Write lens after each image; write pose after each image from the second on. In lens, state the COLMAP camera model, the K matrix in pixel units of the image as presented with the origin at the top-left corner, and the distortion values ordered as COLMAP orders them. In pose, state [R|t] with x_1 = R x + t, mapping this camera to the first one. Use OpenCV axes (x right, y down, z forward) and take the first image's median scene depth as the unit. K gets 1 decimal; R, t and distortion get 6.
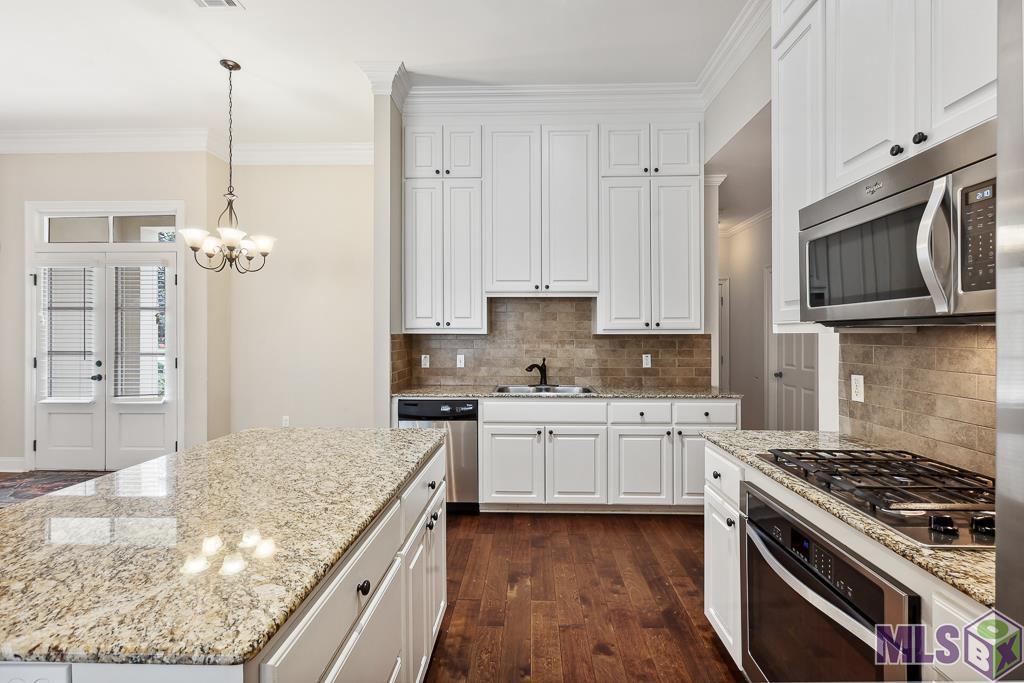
lens RADIAL K [[464.8, 0, 513.9], [0, 464.8, 332.5], [0, 0, 1]] dist [0.000429, 0.003716]
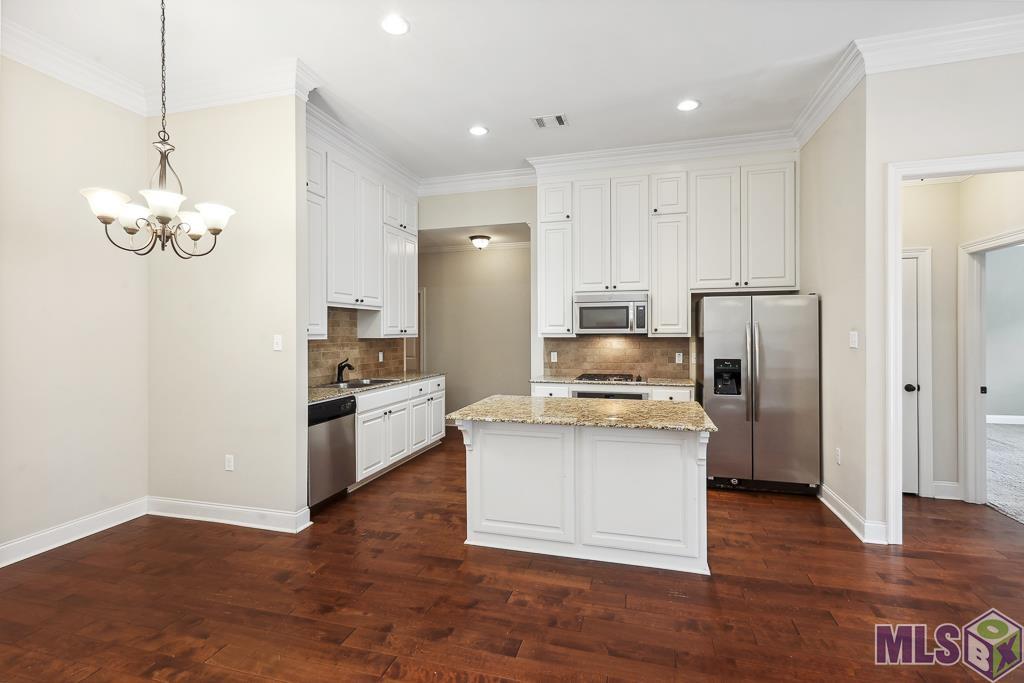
lens RADIAL K [[464.8, 0, 514.9], [0, 464.8, 332.8], [0, 0, 1]] dist [0.000429, 0.003716]
pose [[0.242881, -0.003873, 0.970048, -1.037408], [-0.000790, 0.999991, 0.004190, -0.018130], [-0.970056, -0.001784, 0.242875, 0.294844]]
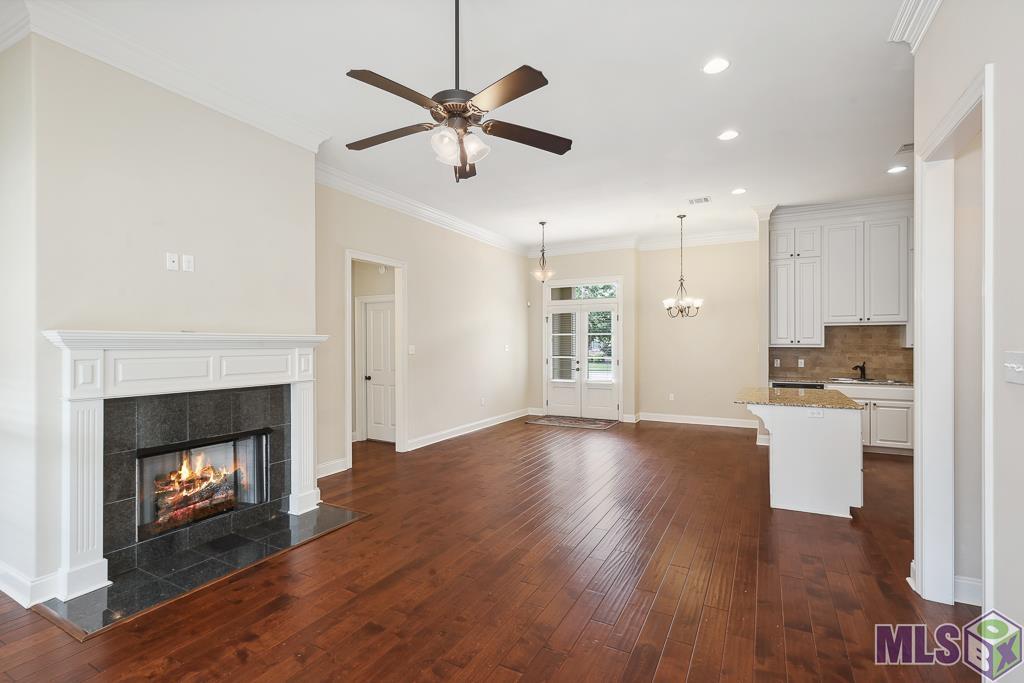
lens RADIAL K [[464.8, 0, 522.1], [0, 464.8, 344.5], [0, 0, 1]] dist [0.000429, 0.003716]
pose [[0.901960, -0.003105, -0.431809, -0.324456], [0.006760, 0.999953, 0.006929, -0.026908], [0.431768, -0.009169, 0.901938, -1.027039]]
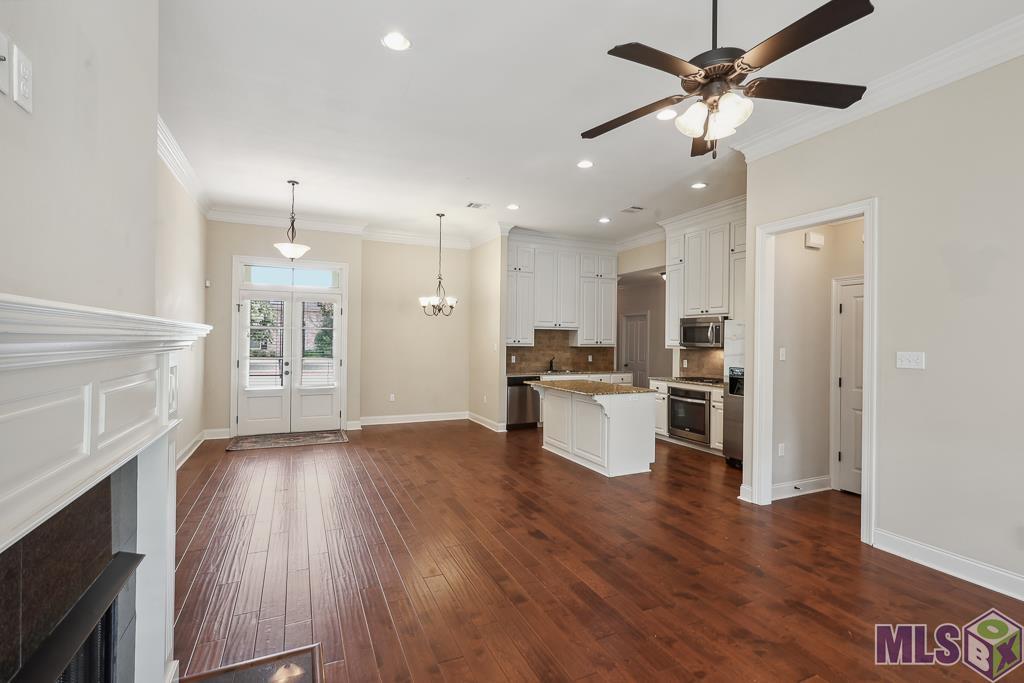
lens RADIAL K [[464.8, 0, 514.3], [0, 464.8, 342.9], [0, 0, 1]] dist [0.000429, 0.003716]
pose [[0.894040, 0.005435, 0.447954, -1.105352], [-0.011693, 0.999869, 0.011205, -0.035591], [-0.447834, -0.015256, 0.893986, -0.875146]]
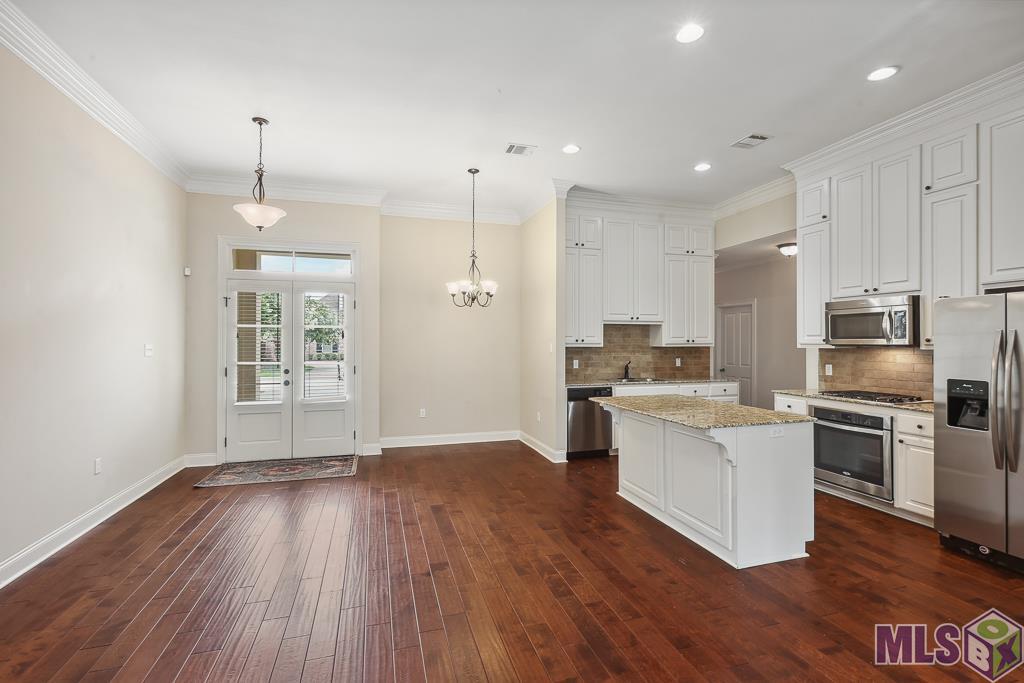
lens RADIAL K [[464.8, 0, 517.7], [0, 464.8, 341.8], [0, 0, 1]] dist [0.000429, 0.003716]
pose [[0.946780, -0.001227, 0.321880, -0.864154], [-0.000553, 0.999985, 0.005437, -0.022977], [-0.321882, -0.005326, 0.946765, -0.432712]]
